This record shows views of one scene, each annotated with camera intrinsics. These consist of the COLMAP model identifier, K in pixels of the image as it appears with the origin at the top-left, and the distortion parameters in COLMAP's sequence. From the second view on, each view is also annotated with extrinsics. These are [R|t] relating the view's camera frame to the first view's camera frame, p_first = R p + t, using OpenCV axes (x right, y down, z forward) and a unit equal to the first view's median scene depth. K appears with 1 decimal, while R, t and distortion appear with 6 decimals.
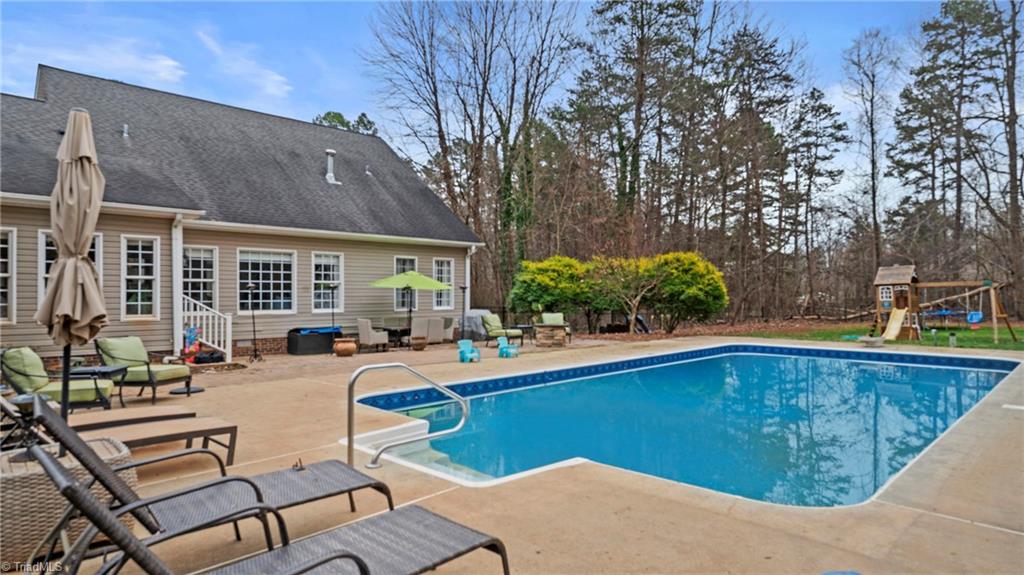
lens RADIAL K [[604.3, 0, 515.4], [0, 604.3, 289.5], [0, 0, 1]] dist [0.002378, 0.000150]
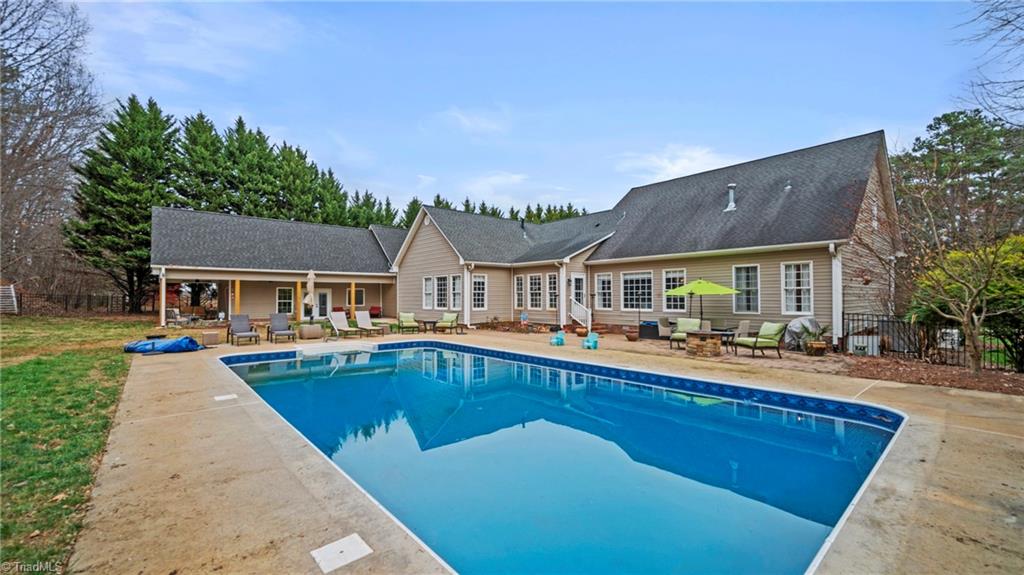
lens RADIAL K [[416.8, 0, 517.2], [0, 416.8, 290.8], [0, 0, 1]] dist [0.001081, 0.000012]
pose [[-0.068160, -0.018515, -0.997503, 0.718285], [0.006503, 0.999798, -0.019002, 0.005506], [0.997653, -0.007782, -0.068026, 0.745730]]
